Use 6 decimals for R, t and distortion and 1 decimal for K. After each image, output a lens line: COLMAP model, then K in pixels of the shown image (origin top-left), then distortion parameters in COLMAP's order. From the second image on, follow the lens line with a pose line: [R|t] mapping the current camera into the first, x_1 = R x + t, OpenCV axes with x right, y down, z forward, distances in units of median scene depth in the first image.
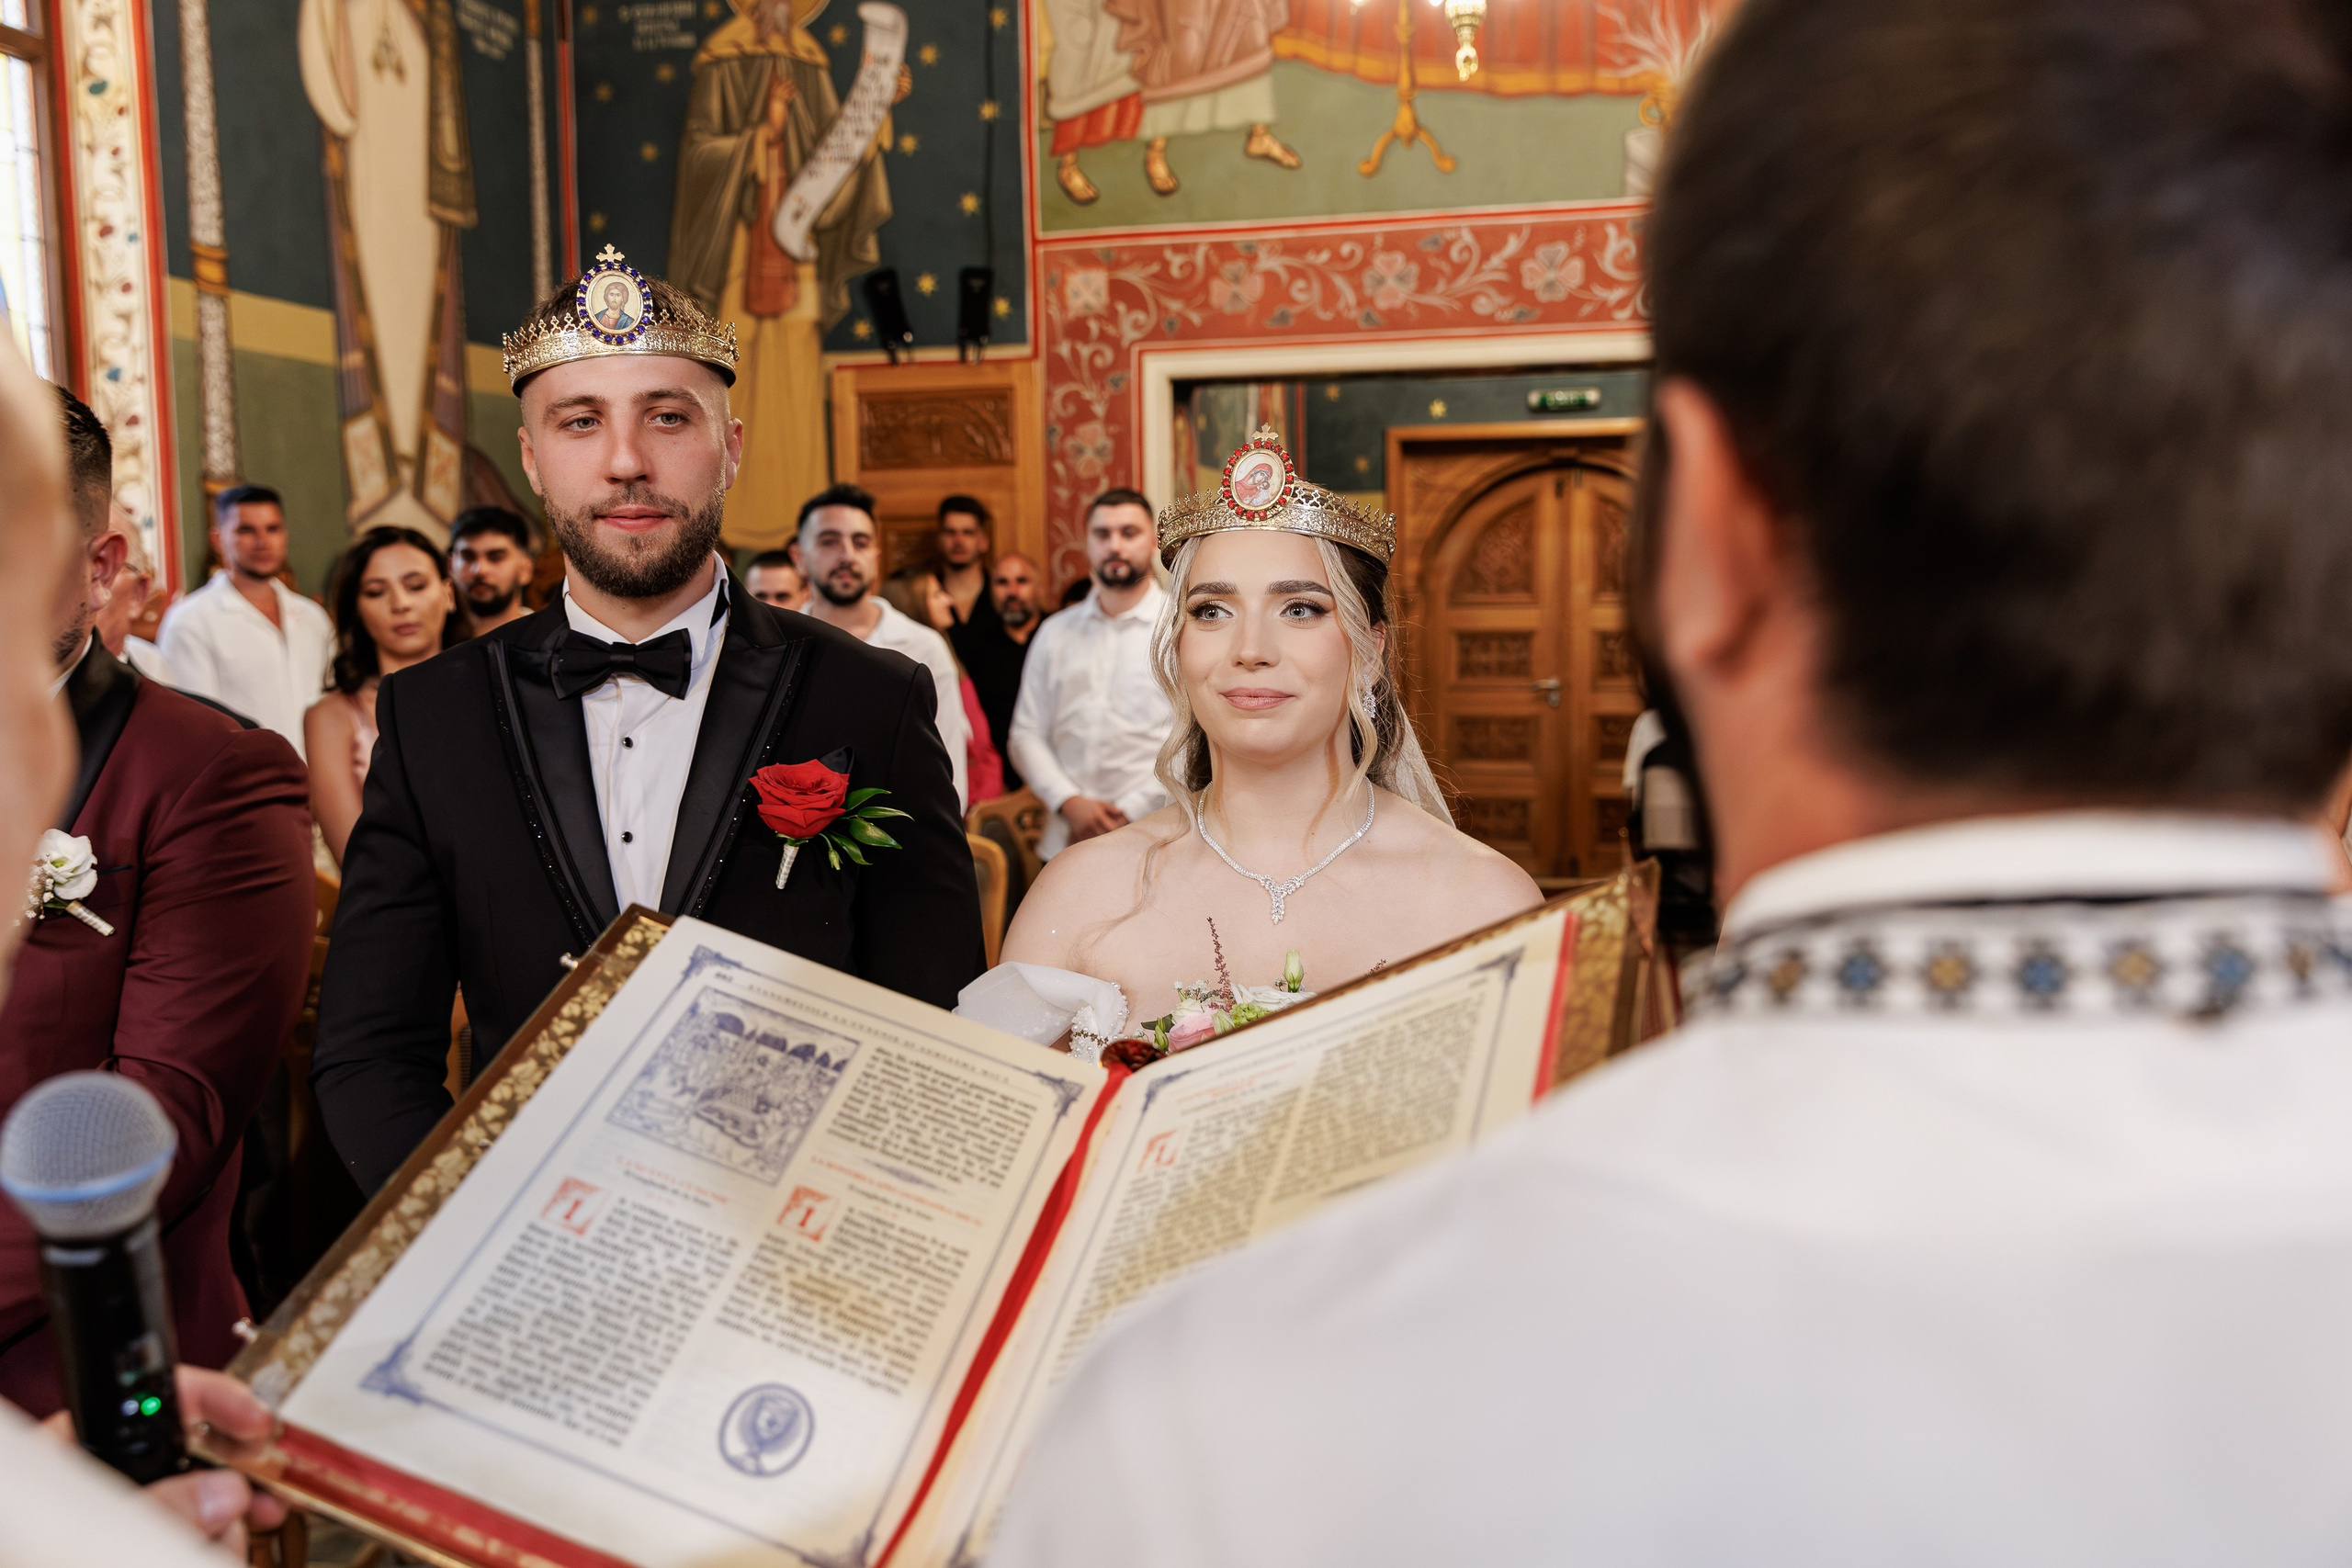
lens RADIAL K [[2023.5, 0, 1157.1], [0, 2023.5, 796.8], [0, 0, 1]] dist [-0.012344, 0.040861]
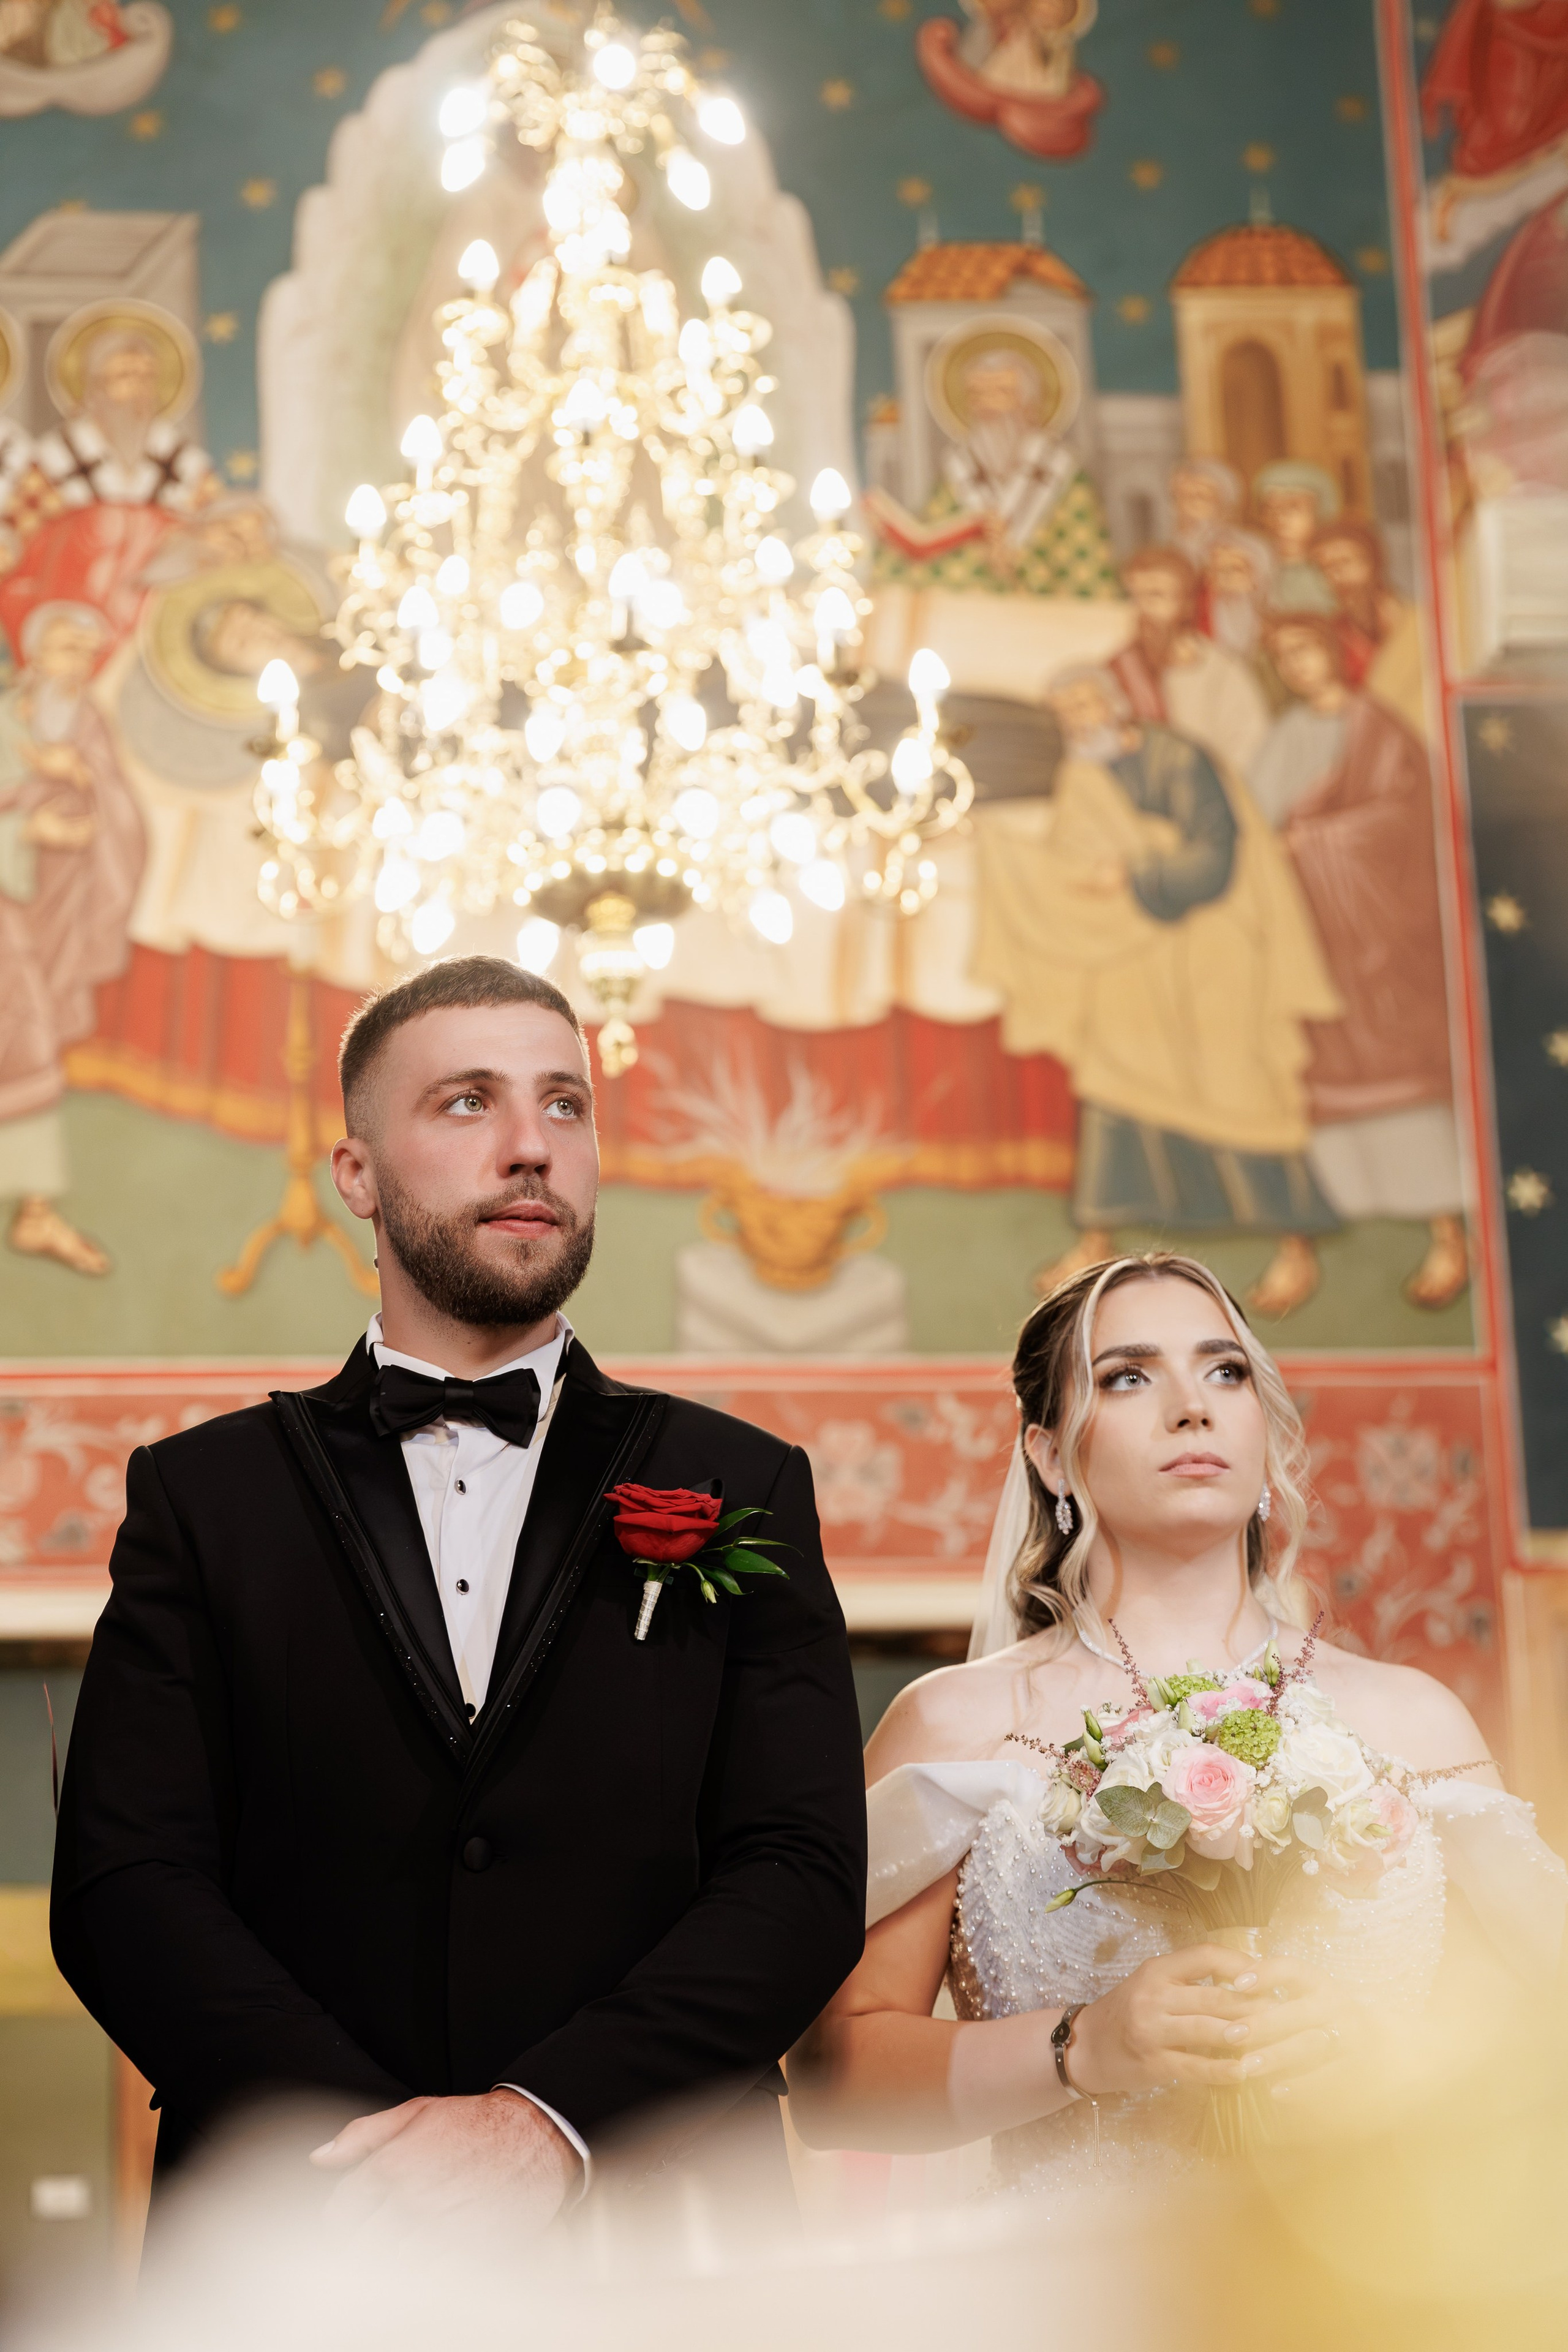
lens RADIAL K [[4551.7, 0, 775.9], [0, 4551.7, 1124.5], [0, 0, 1]] dist [-0.013653, 0.000000]
pose [[0.940029, 0.080613, 0.331433, -0.172758], [0.049785, 0.928839, -0.367123, 0.116880], [-0.337443, 0.361606, 0.869122, -0.159673]]
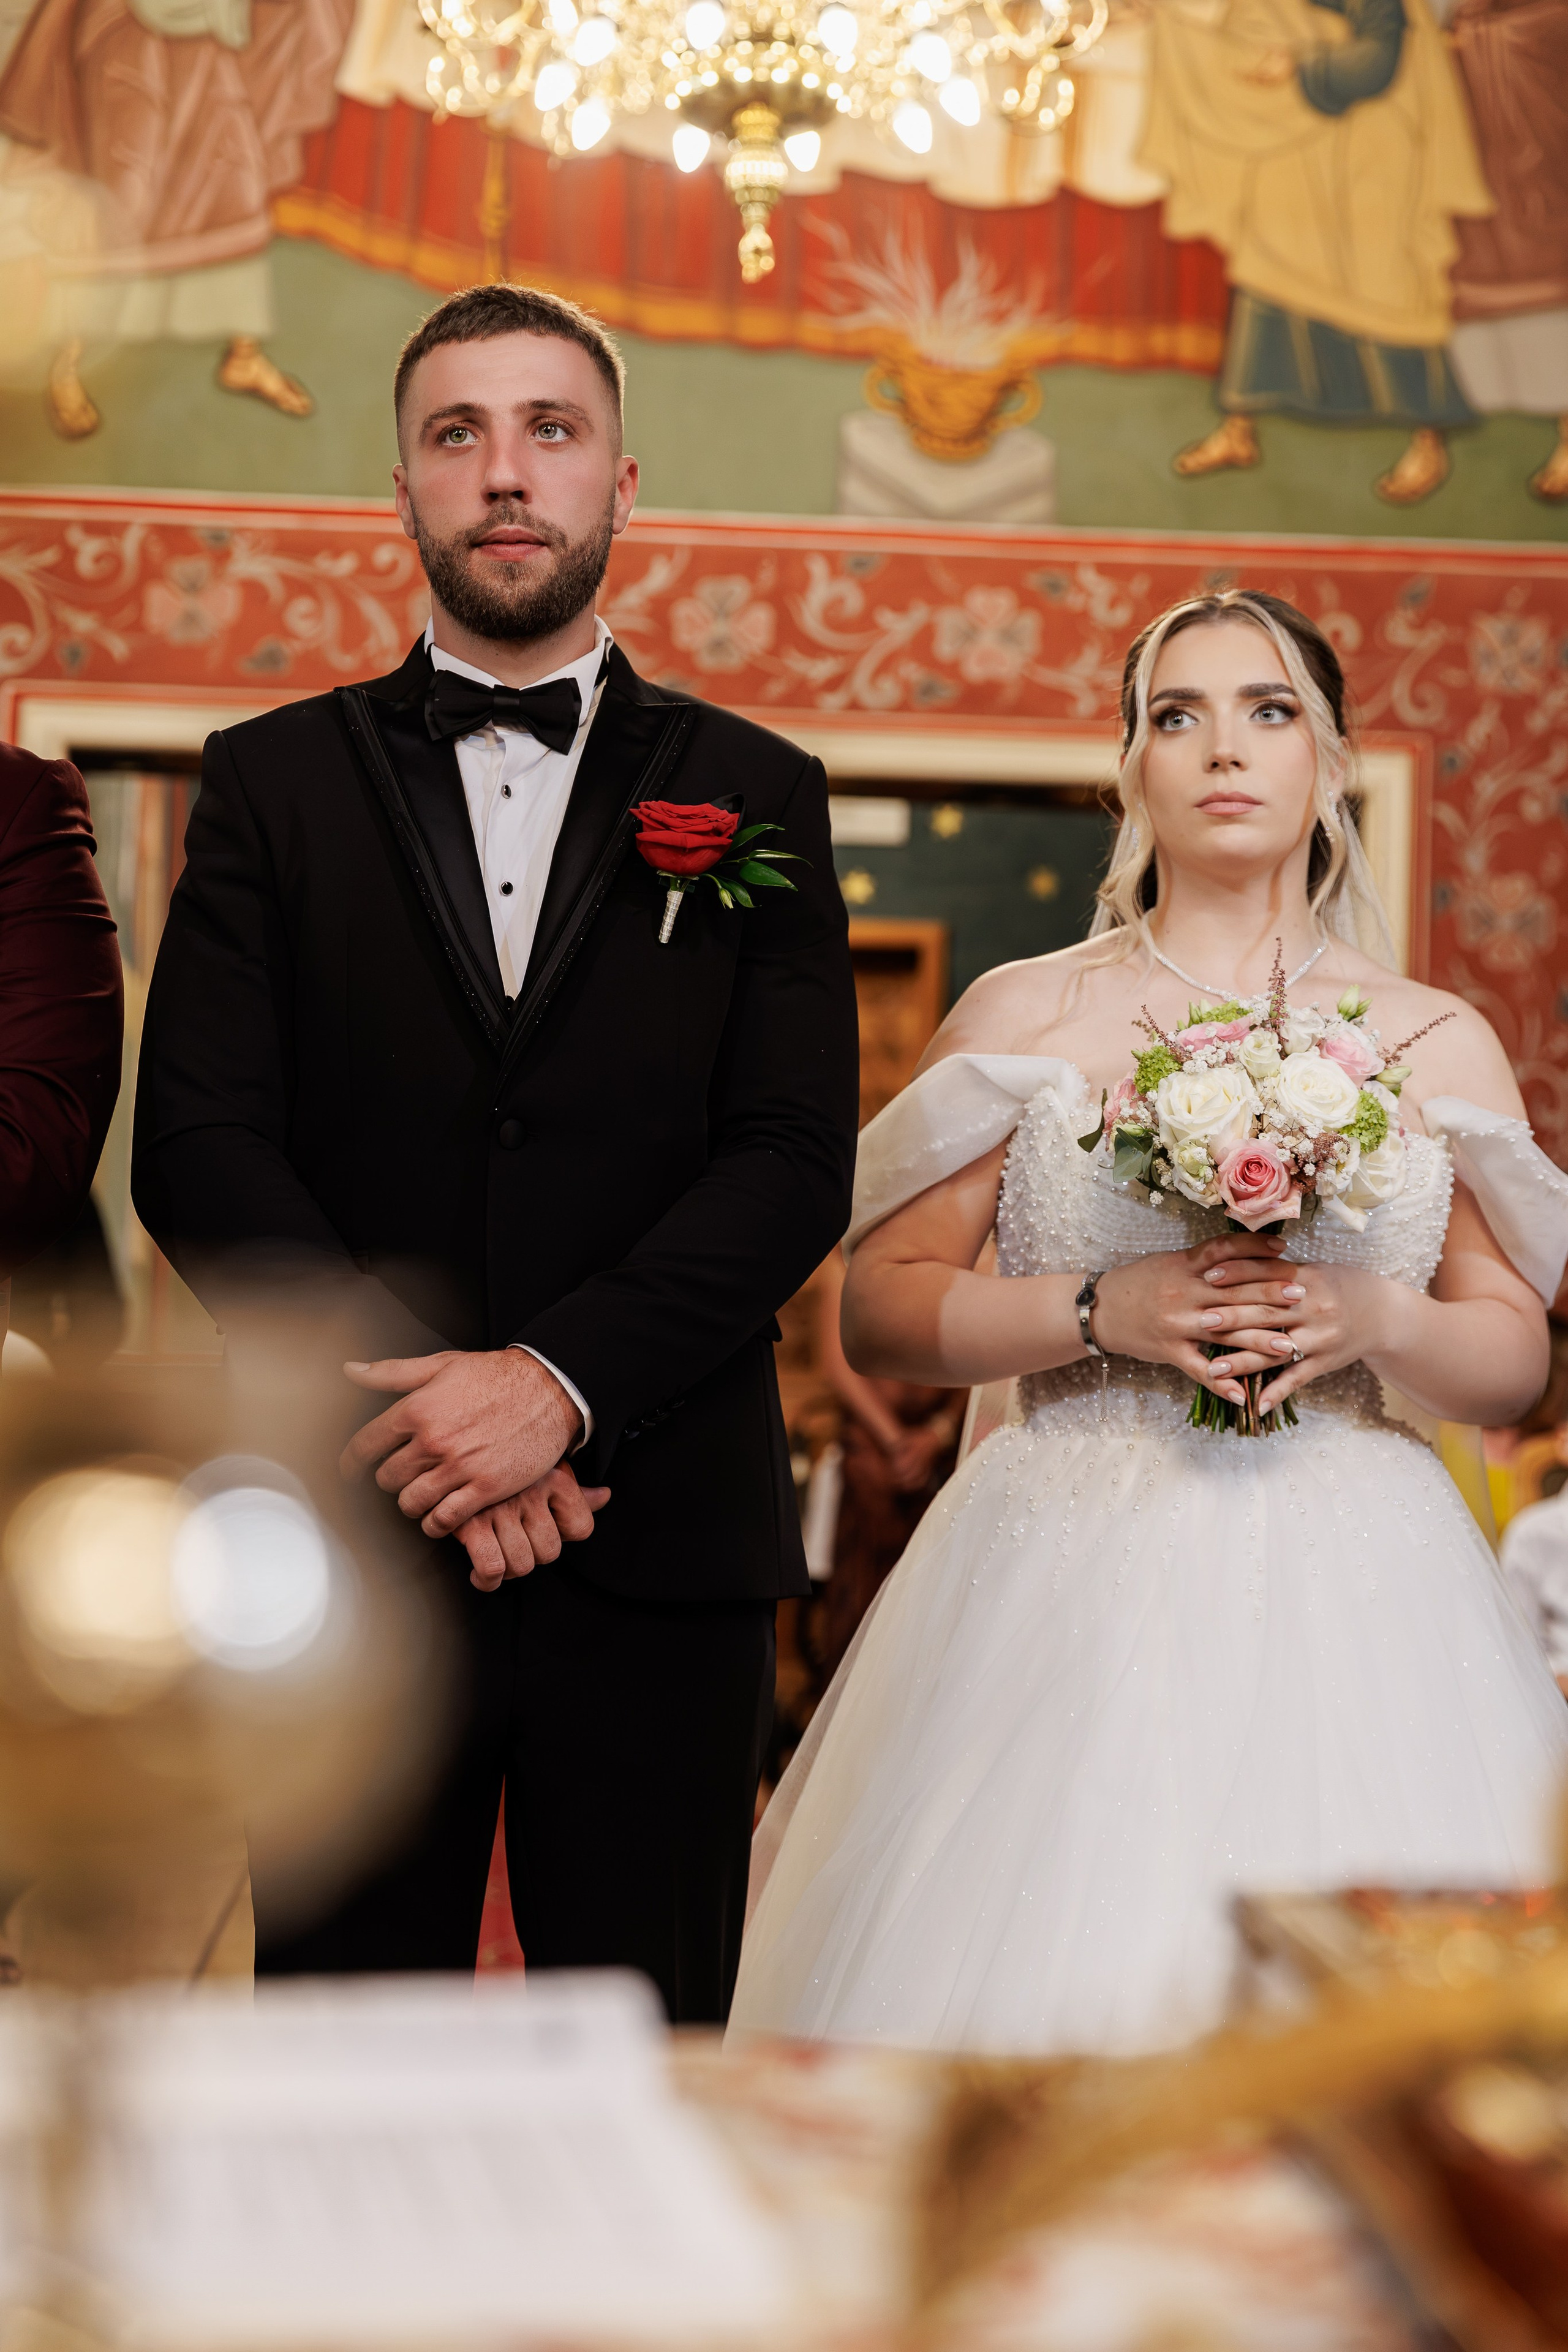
lens RADIAL K [[4095.4, 0, 737.0], [0, 4095.4, 1187.9], [0, 0, 1]] dist [0.000833, 0.000000]
pose [[0.954518, 0.055350, 0.292970, -0.148157], [-0.012537, 0.989199, -0.146039, 0.086408], [-0.297889, 0.135724, 0.944903, -0.141453]]
